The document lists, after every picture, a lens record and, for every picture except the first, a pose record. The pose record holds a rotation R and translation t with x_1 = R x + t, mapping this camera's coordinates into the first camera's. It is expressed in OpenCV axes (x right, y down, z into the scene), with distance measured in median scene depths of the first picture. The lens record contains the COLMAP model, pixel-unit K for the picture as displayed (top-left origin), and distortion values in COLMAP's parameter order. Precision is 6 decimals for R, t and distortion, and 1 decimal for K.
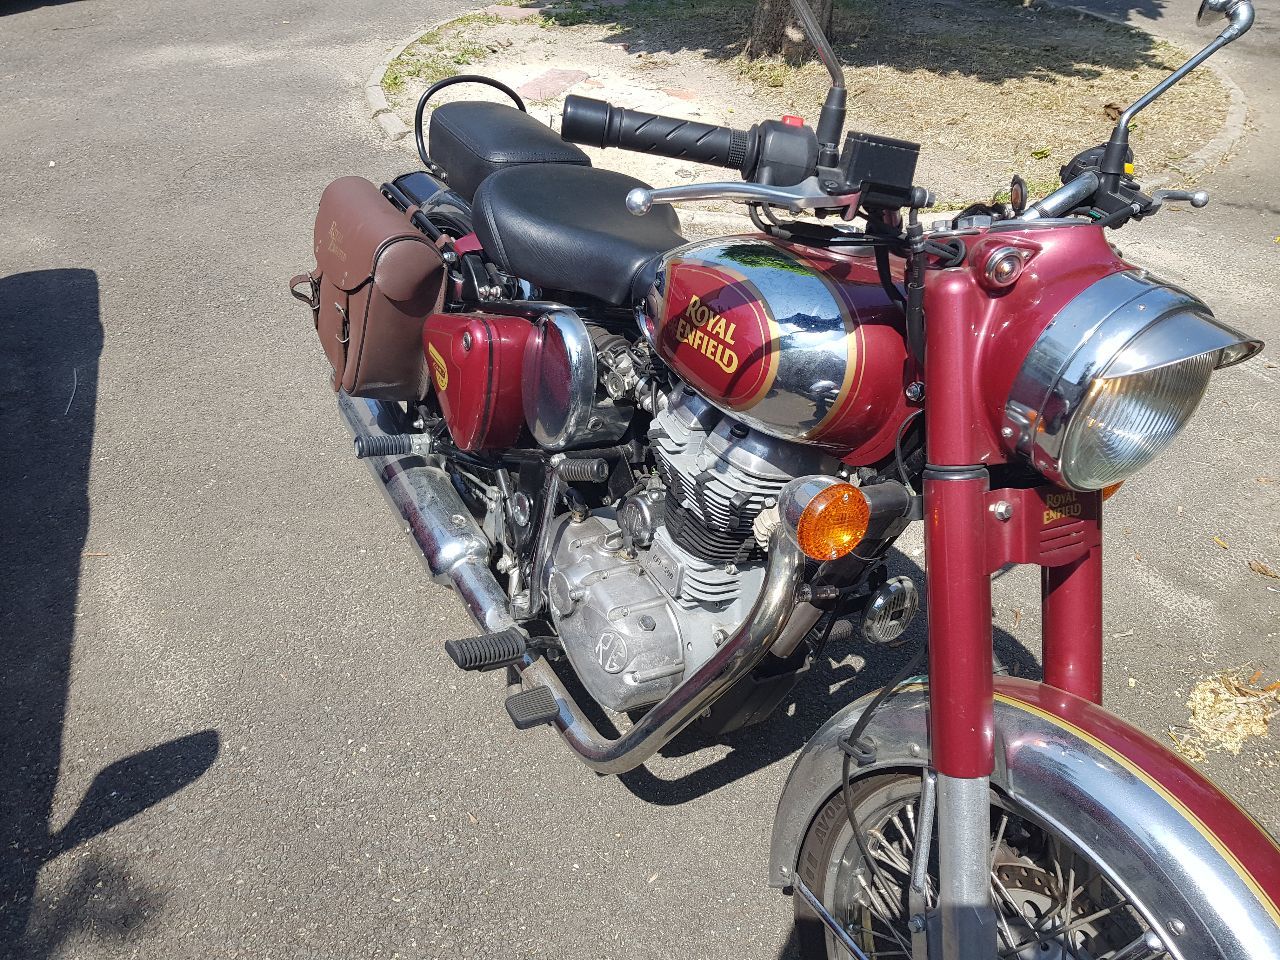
lens RADIAL K [[982.1, 0, 620.0], [0, 982.1, 486.3], [0, 0, 1]] dist [0.095895, -0.169893]
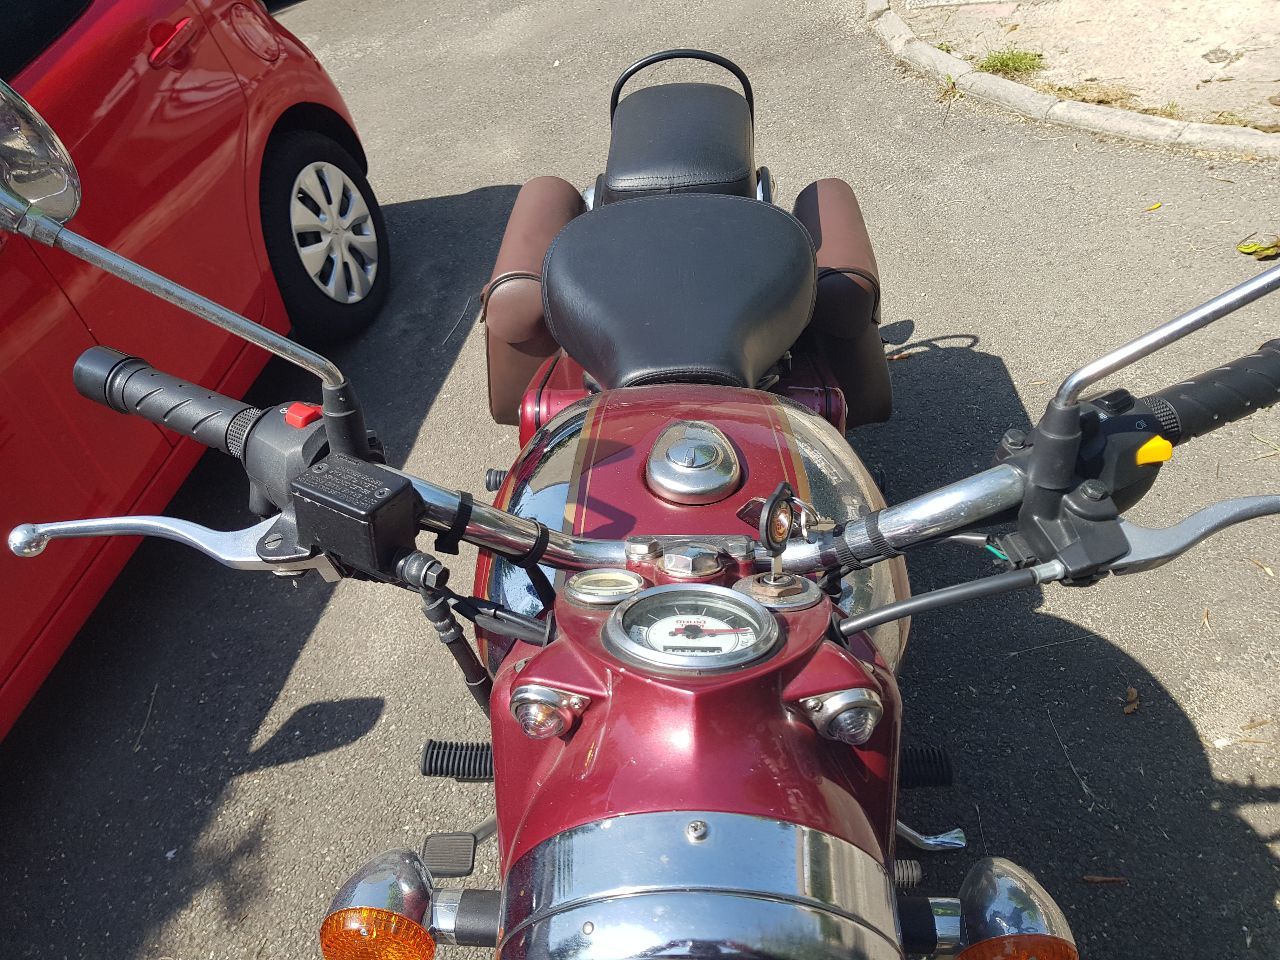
lens RADIAL K [[978.3, 0, 625.1], [0, 978.3, 479.7], [0, 0, 1]] dist [0.048965, -0.066223]
pose [[0.817323, 0.198529, -0.540897, 0.360082], [-0.107877, 0.974890, 0.194814, -0.239870], [0.565991, -0.100876, 0.818216, 0.290899]]
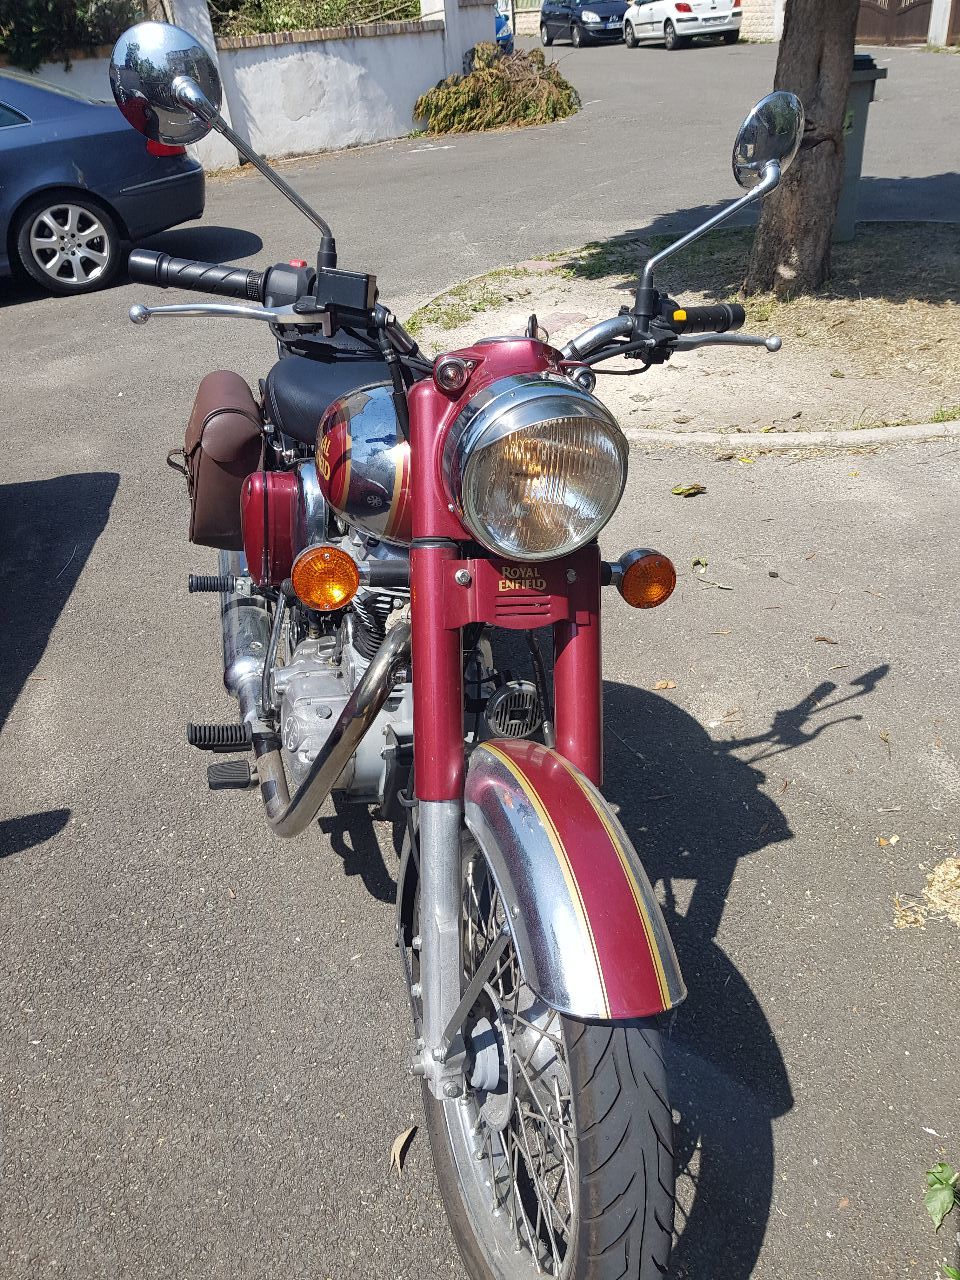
lens RADIAL K [[978.3, 0, 479.7], [0, 978.3, 658.9], [0, 0, 1]] dist [0.048965, -0.066223]
pose [[0.969032, 0.057055, -0.240253, 0.372623], [-0.076071, 0.994598, -0.070626, 0.110219], [0.234926, 0.086715, 0.968138, -0.075623]]
